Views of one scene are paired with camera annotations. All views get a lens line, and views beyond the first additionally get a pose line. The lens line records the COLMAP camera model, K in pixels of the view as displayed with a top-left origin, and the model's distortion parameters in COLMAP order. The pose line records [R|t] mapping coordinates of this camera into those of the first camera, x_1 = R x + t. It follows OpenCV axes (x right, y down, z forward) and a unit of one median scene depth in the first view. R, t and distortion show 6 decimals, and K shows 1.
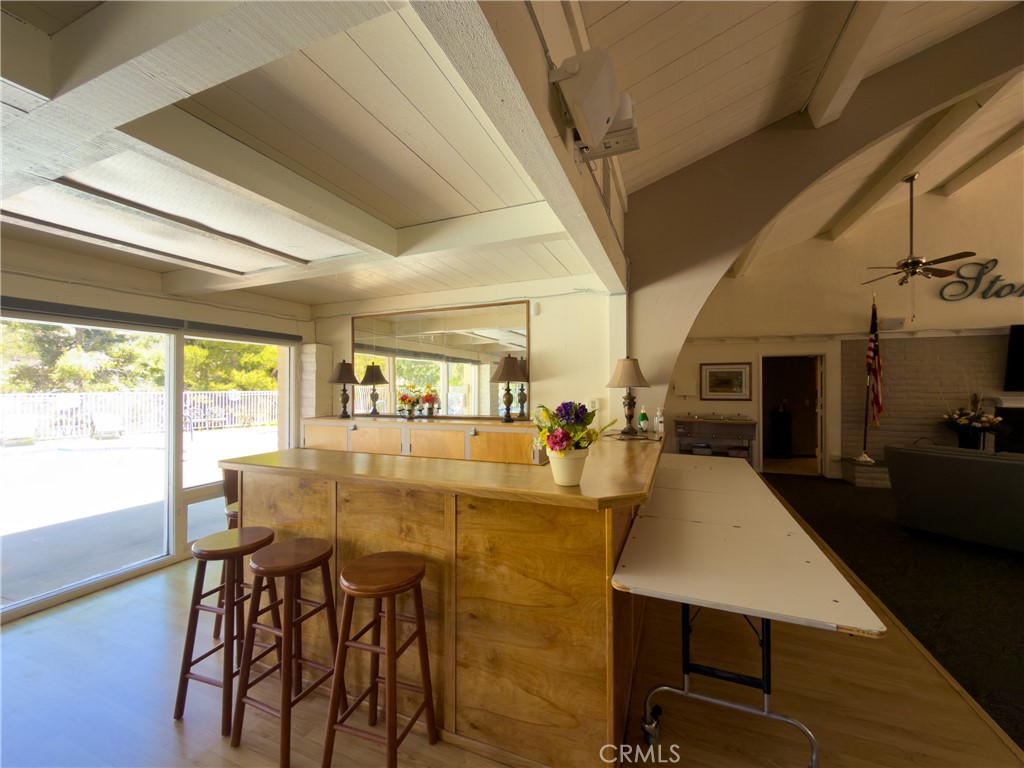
lens RADIAL K [[407.5, 0, 512.0], [0, 407.5, 384.0], [0, 0, 1]] dist [0.000693, 0.000131]
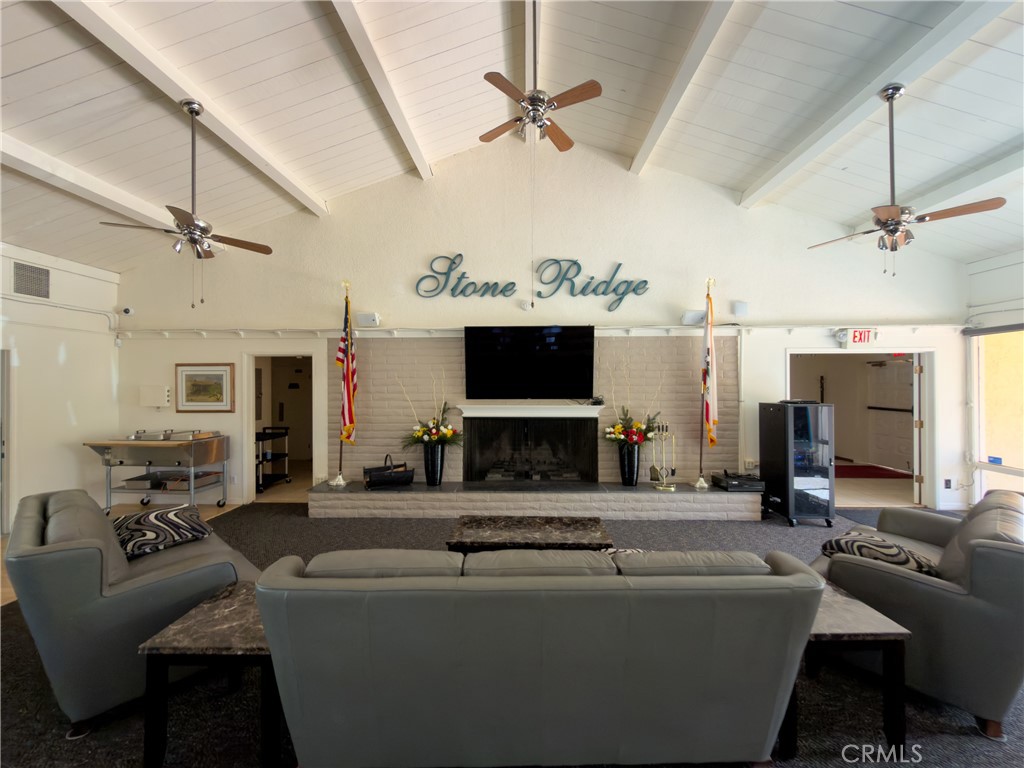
lens RADIAL K [[407.5, 0, 512.0], [0, 407.5, 384.0], [0, 0, 1]] dist [0.000693, 0.000131]
pose [[0.938500, -0.002302, 0.345273, 0.922593], [-0.000211, 0.999974, 0.007239, -0.021620], [-0.345280, -0.006867, 0.938474, 0.101940]]
